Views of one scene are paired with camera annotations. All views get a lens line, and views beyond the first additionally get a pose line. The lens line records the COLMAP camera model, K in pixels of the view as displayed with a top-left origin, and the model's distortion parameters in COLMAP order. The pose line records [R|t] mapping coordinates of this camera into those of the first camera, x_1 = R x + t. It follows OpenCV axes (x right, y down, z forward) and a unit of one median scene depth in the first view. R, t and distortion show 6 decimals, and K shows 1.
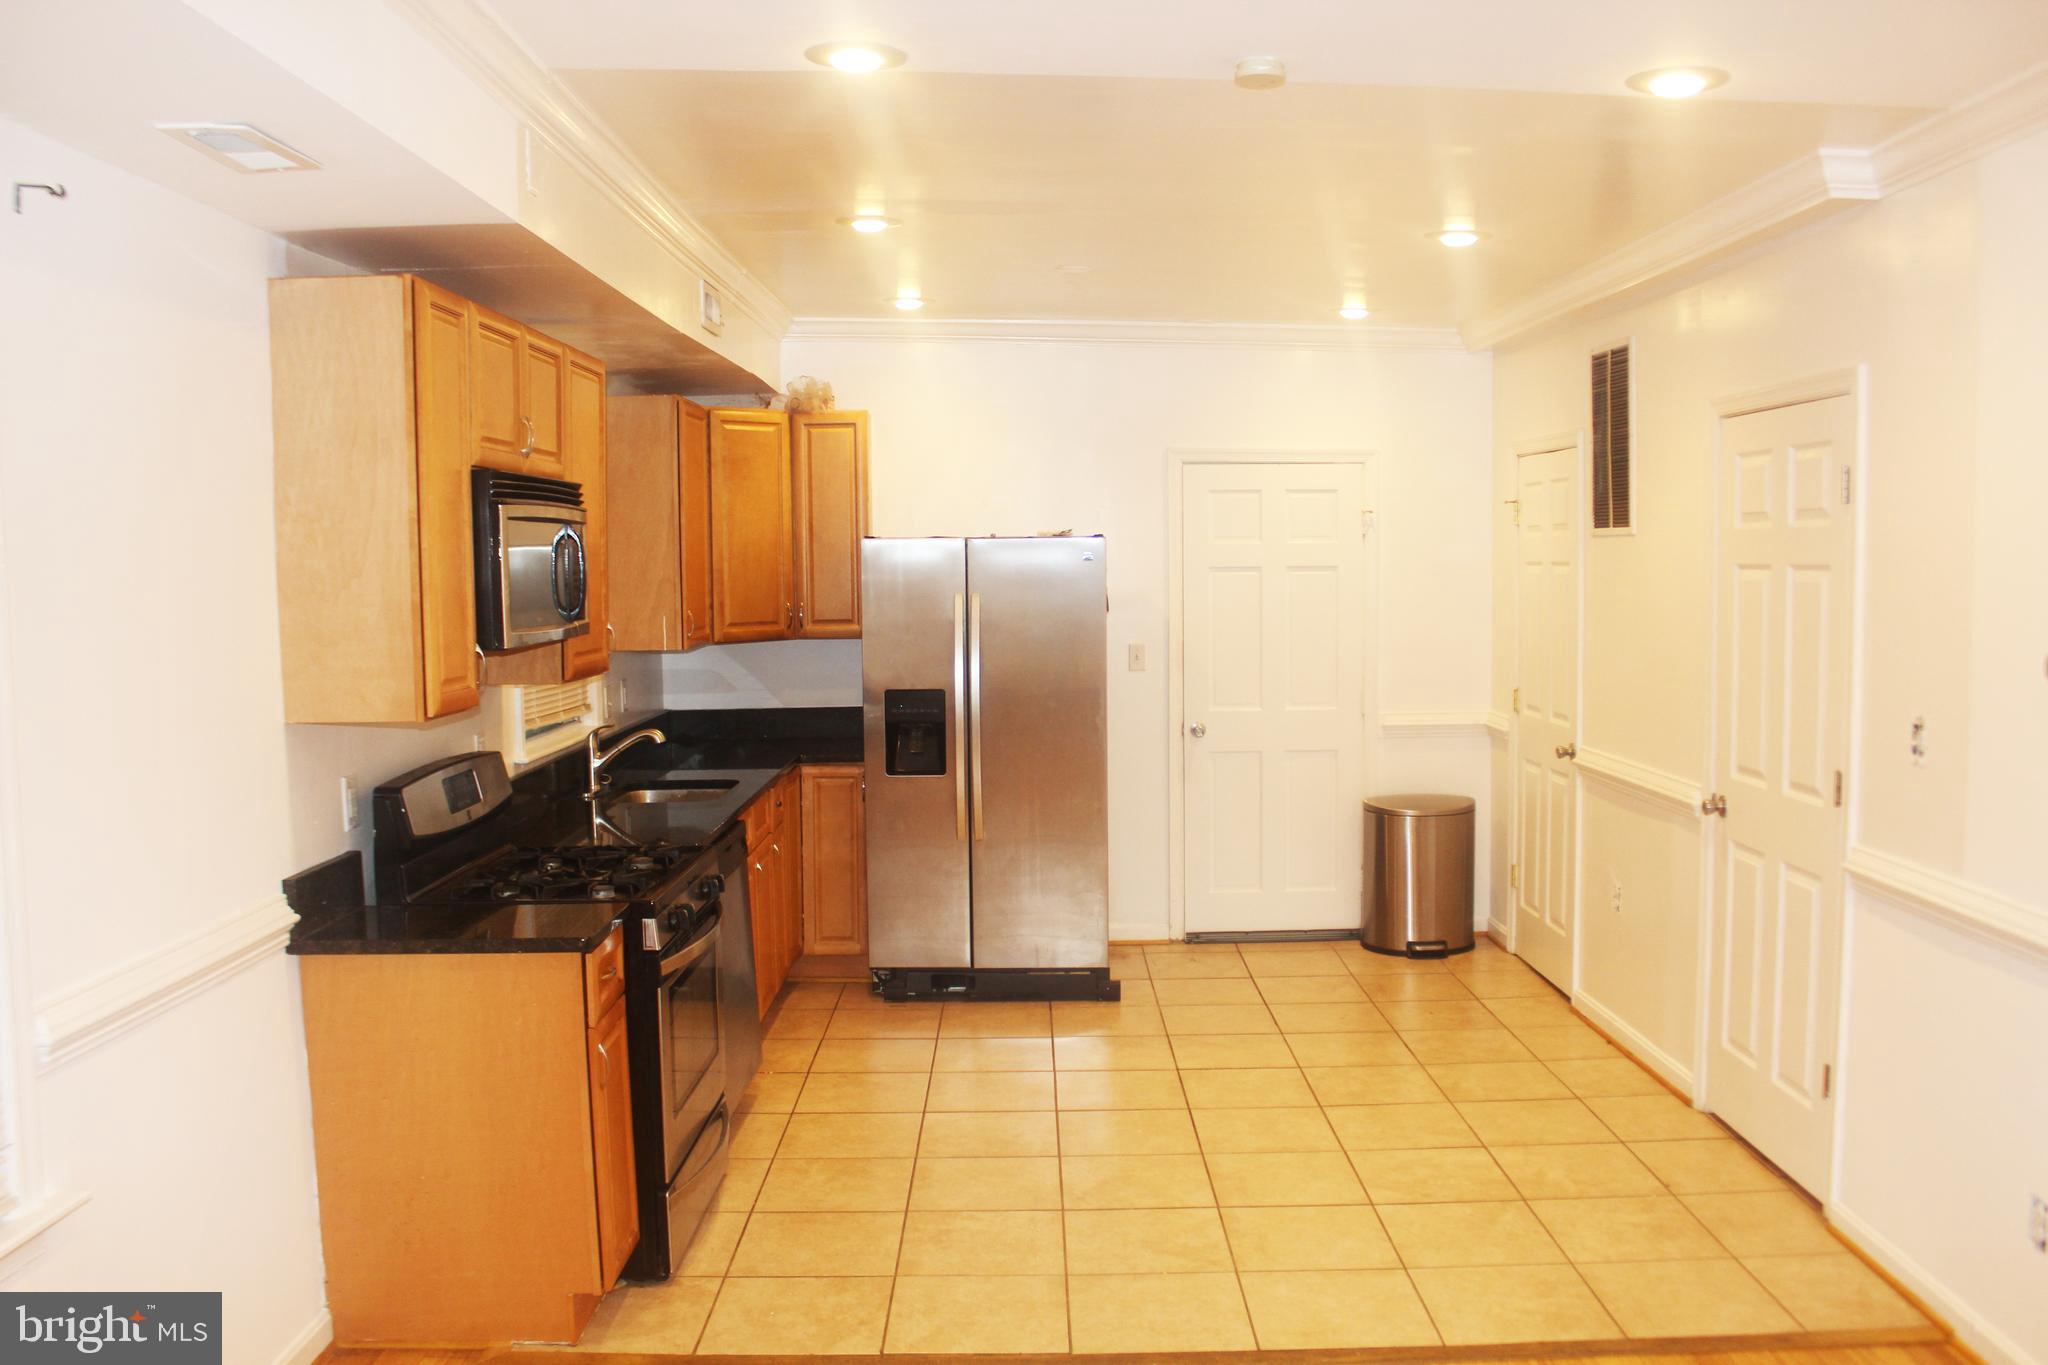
lens RADIAL K [[1737.3, 0, 1056.4], [0, 1737.3, 712.4], [0, 0, 1]] dist [-0.164894, 0.157915]
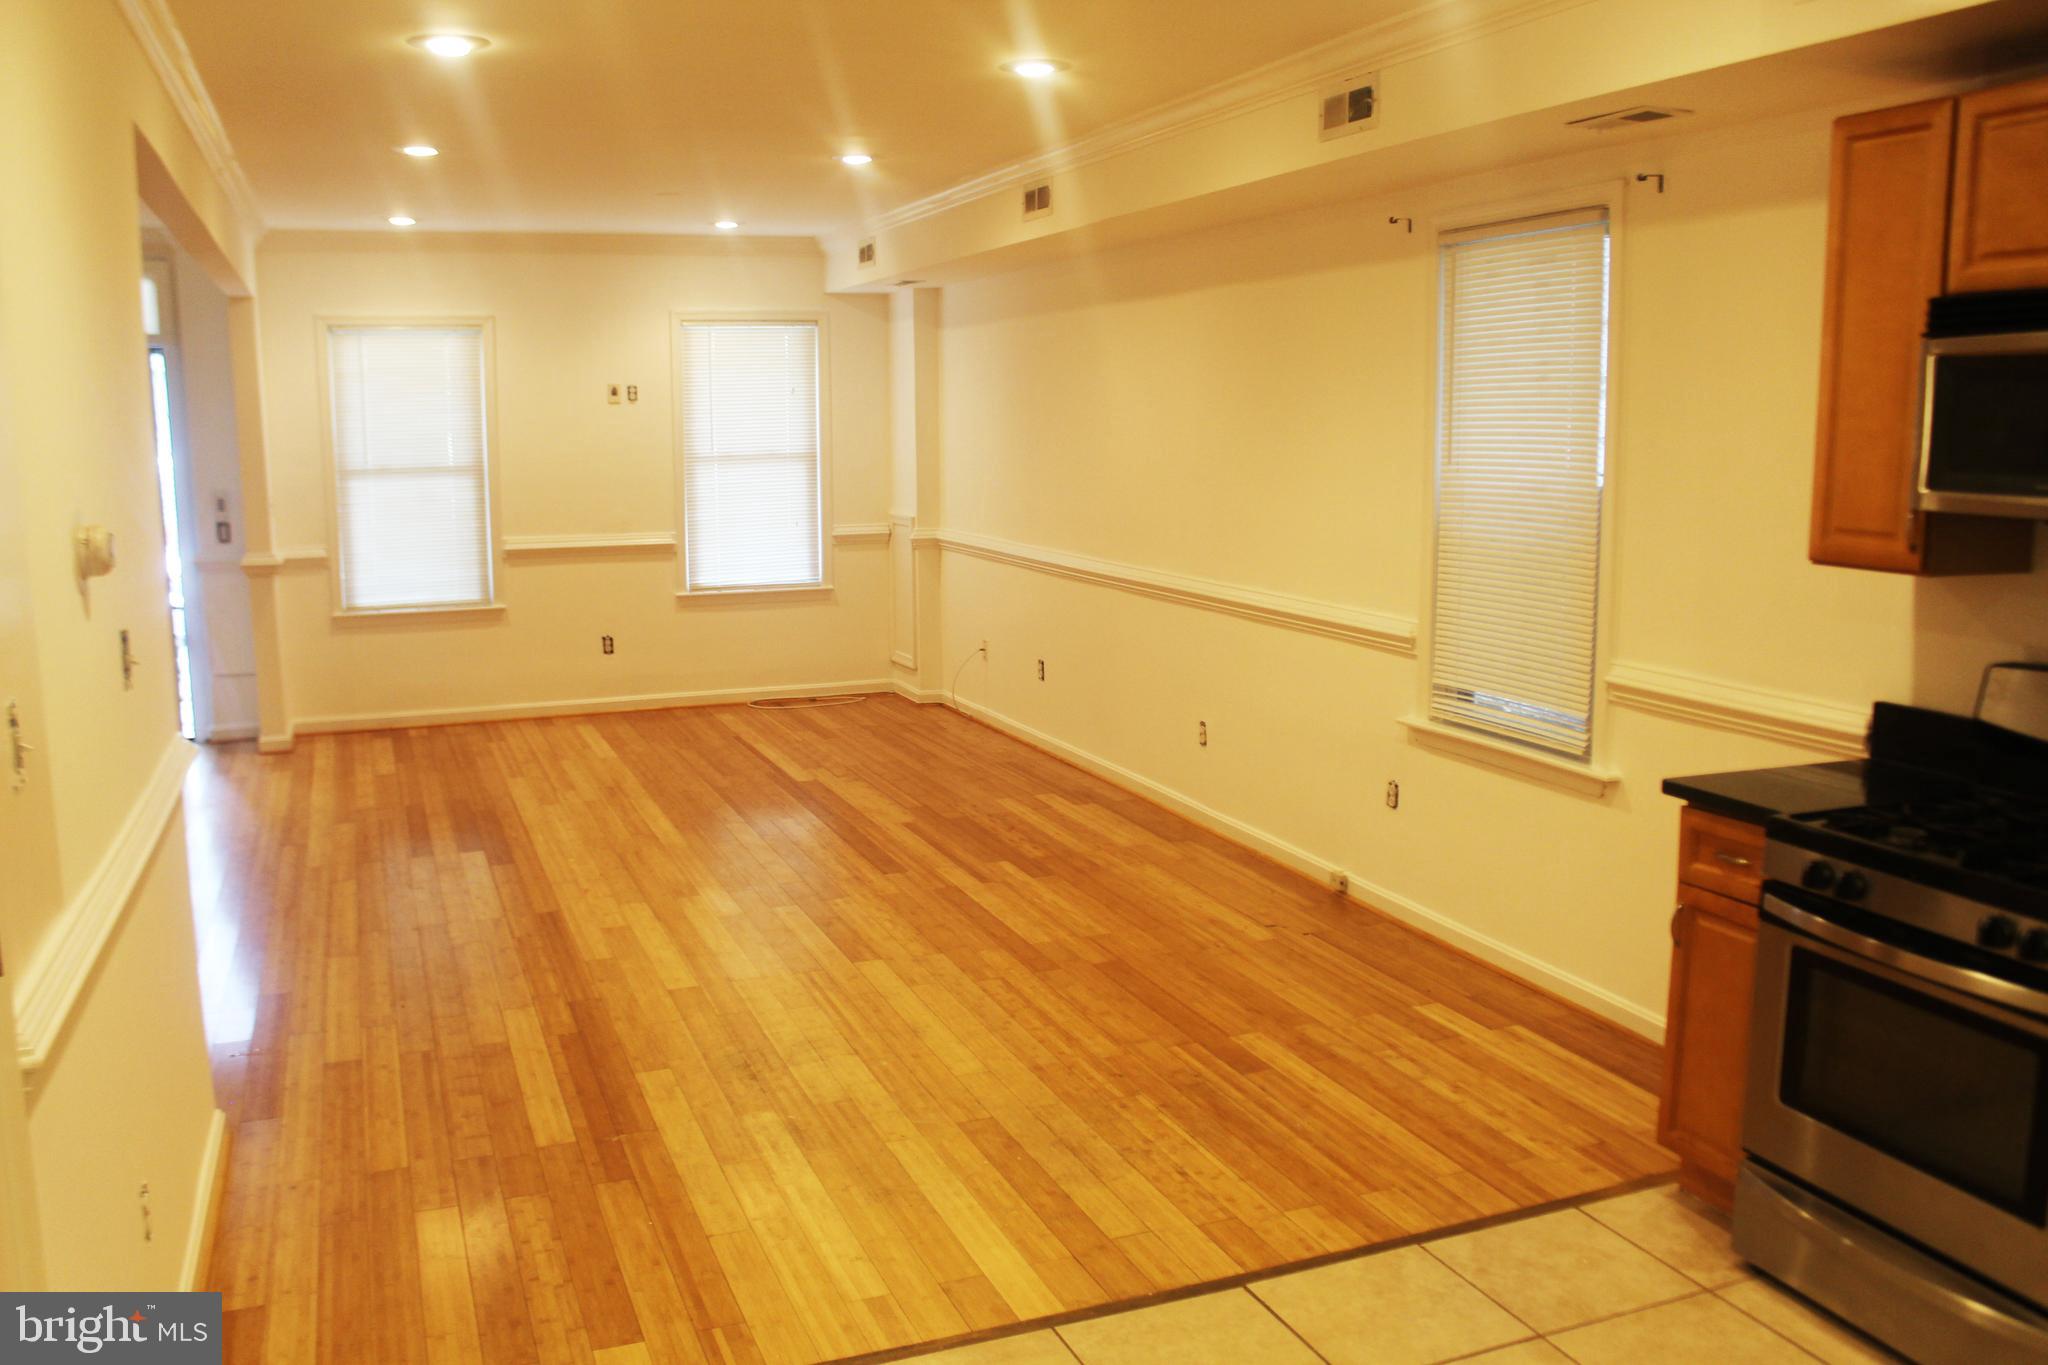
lens RADIAL K [[1737.3, 0, 1056.4], [0, 1737.3, 712.4], [0, 0, 1]] dist [-0.164894, 0.157915]
pose [[-0.932394, 0.075175, -0.353539, 0.302494], [-0.018665, 0.966813, 0.254804, -0.114863], [0.360961, 0.244176, -0.900047, 1.281652]]
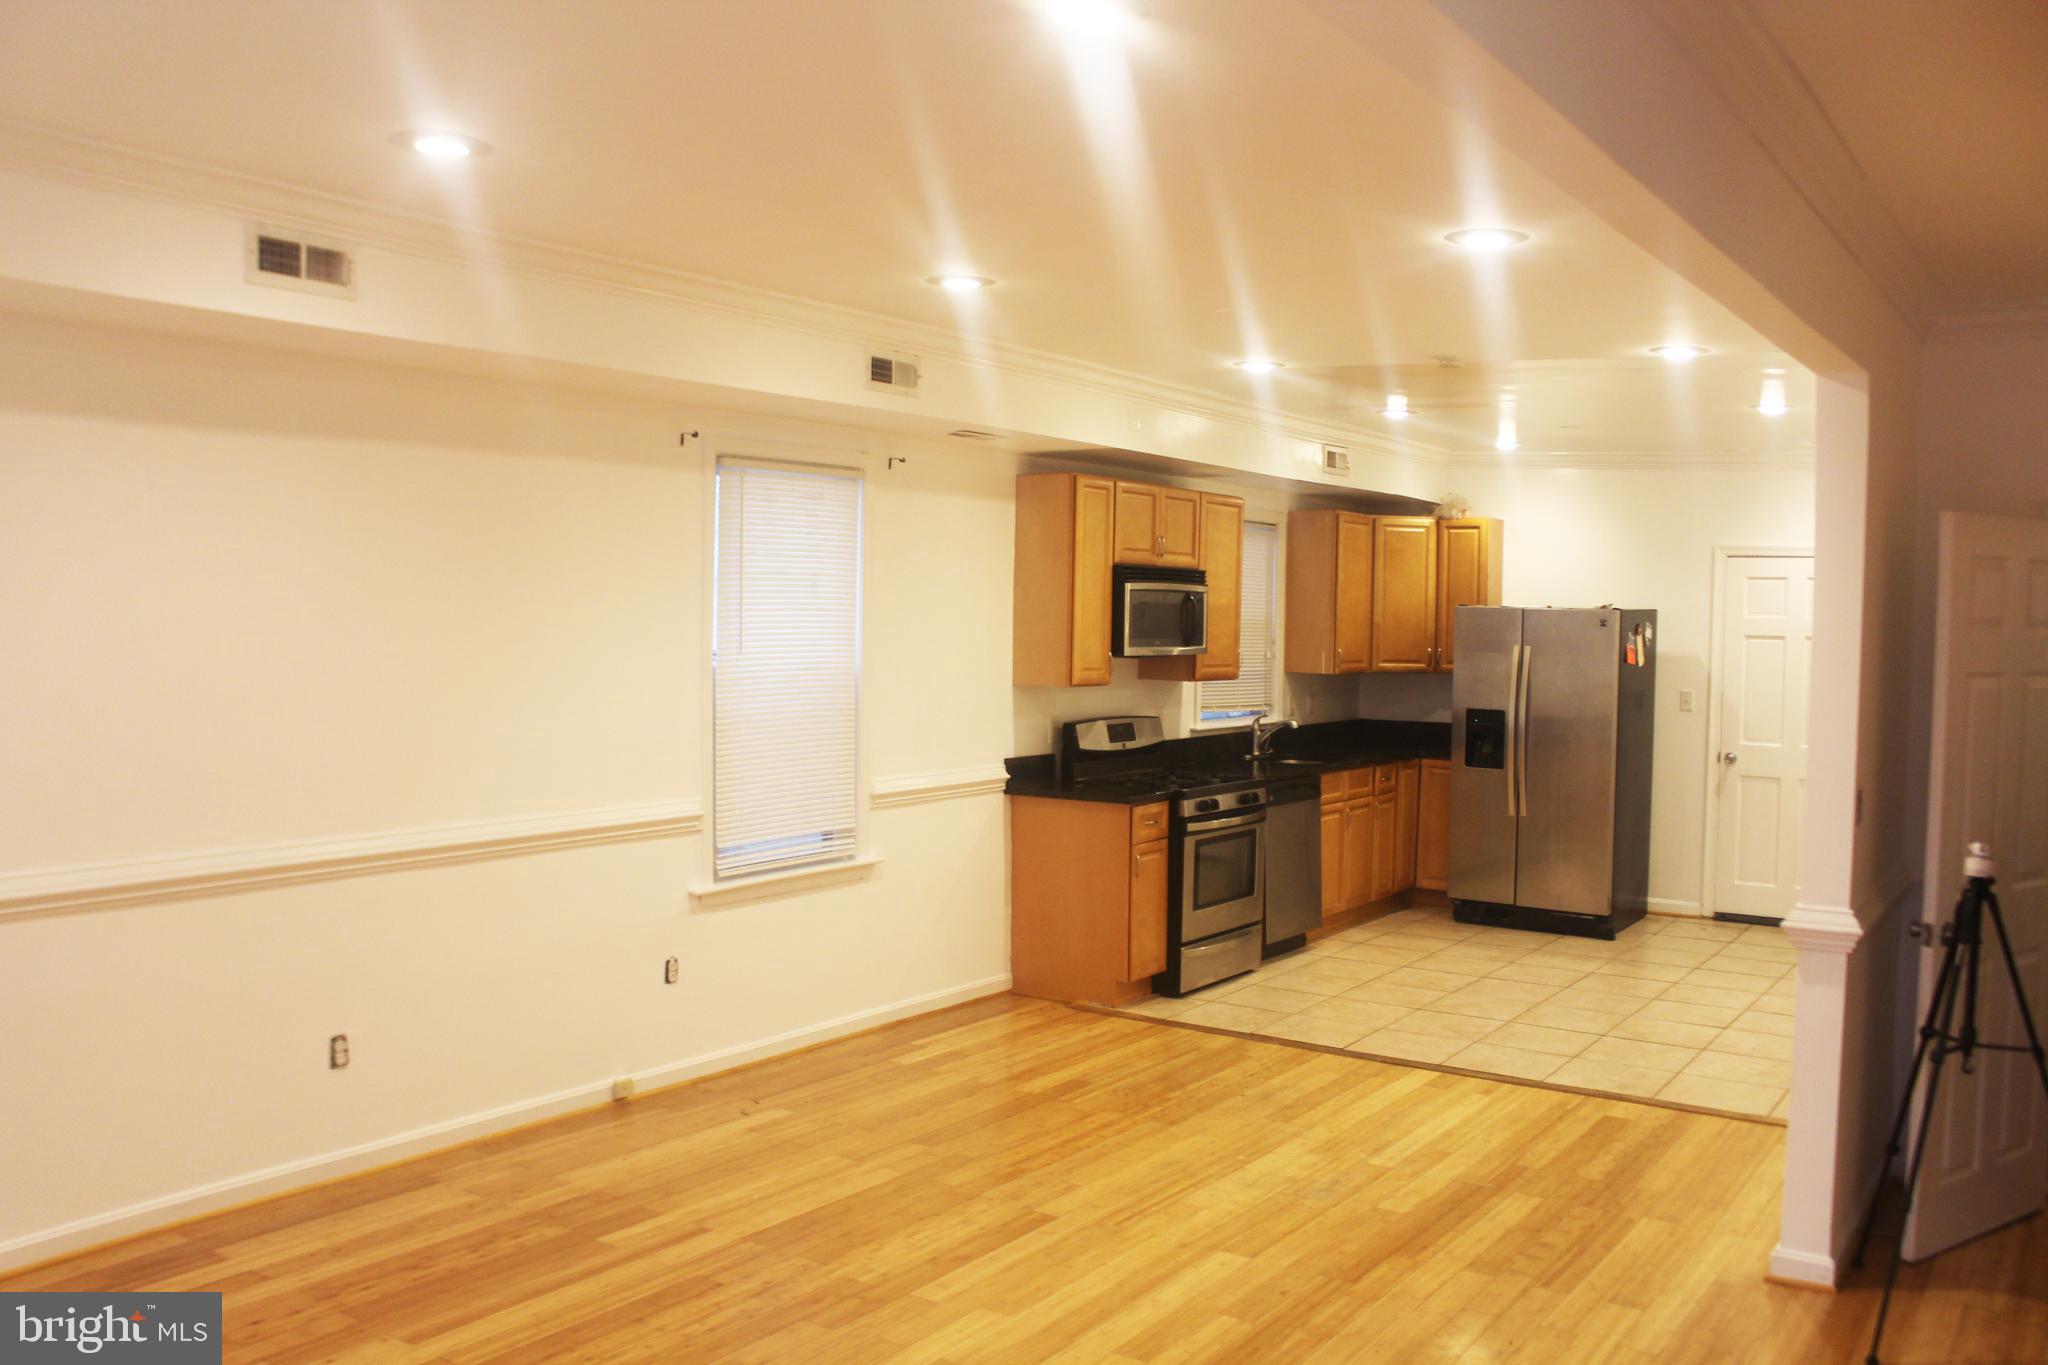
lens RADIAL K [[1737.3, 0, 1056.4], [0, 1737.3, 712.4], [0, 0, 1]] dist [-0.164894, 0.157915]
pose [[0.824956, 0.057820, -0.562231, 0.582658], [-0.076460, 0.997026, -0.009655, 0.041668], [0.560001, 0.050953, 0.826924, -0.546019]]
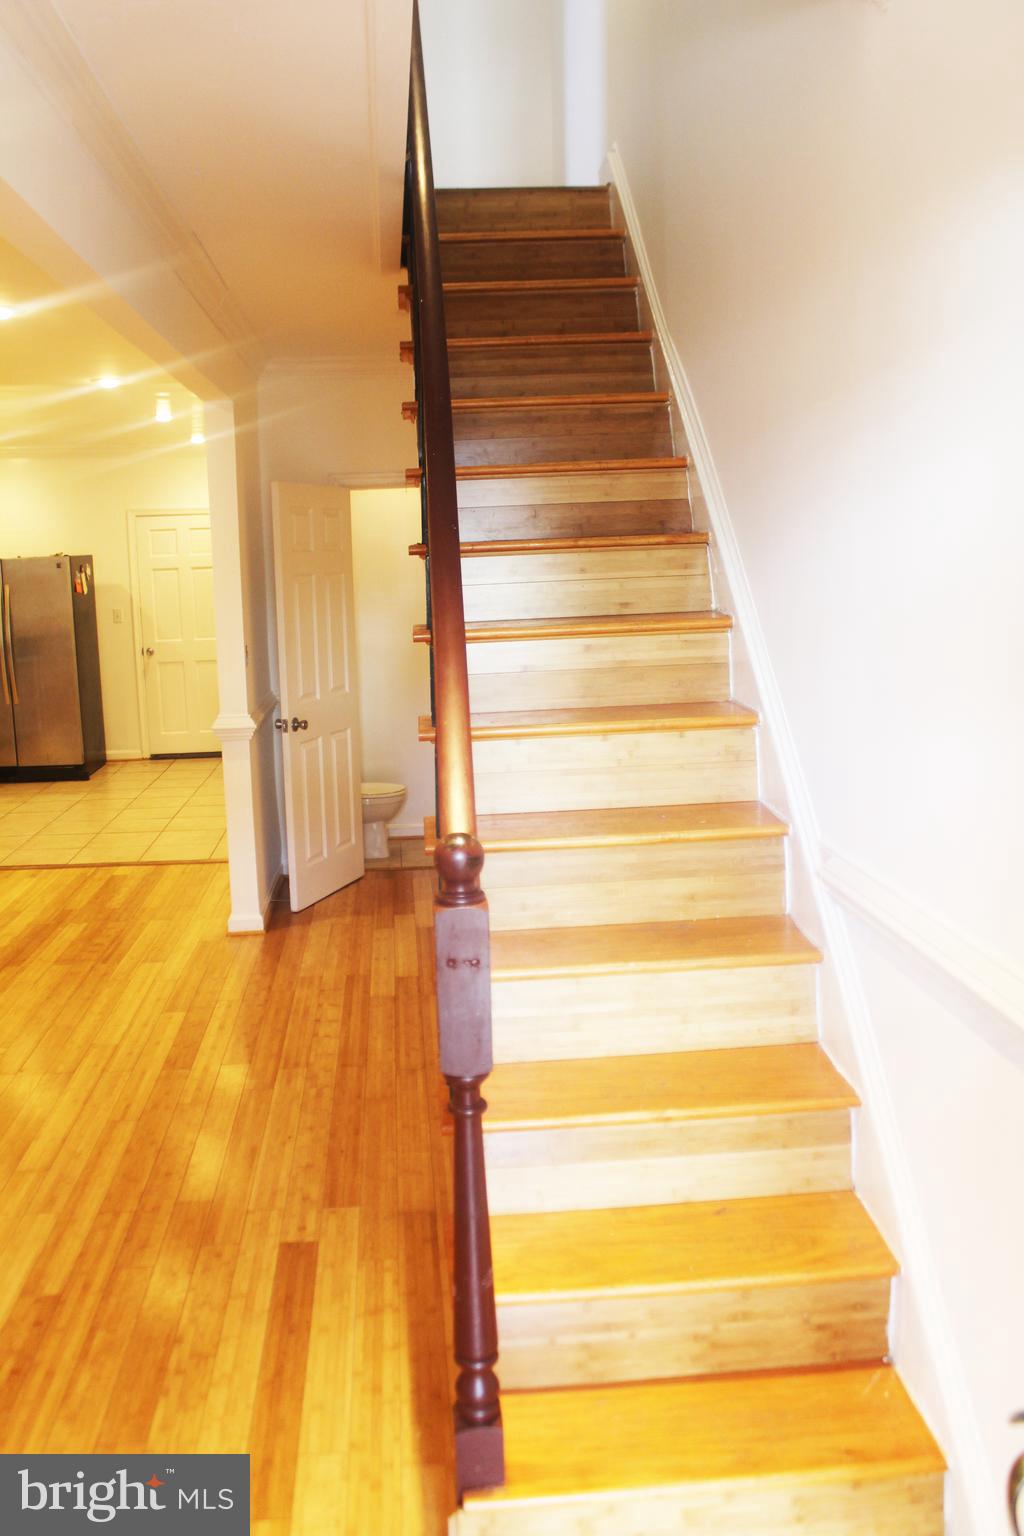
lens RADIAL K [[1303.0, 0, 489.1], [0, 1303.0, 794.5], [0, 0, 1]] dist [-0.164894, 0.157915]
pose [[0.998359, -0.023471, 0.052241, 0.590649], [0.018820, 0.995960, 0.087807, 0.077981], [-0.054091, -0.086679, 0.994767, -0.763733]]
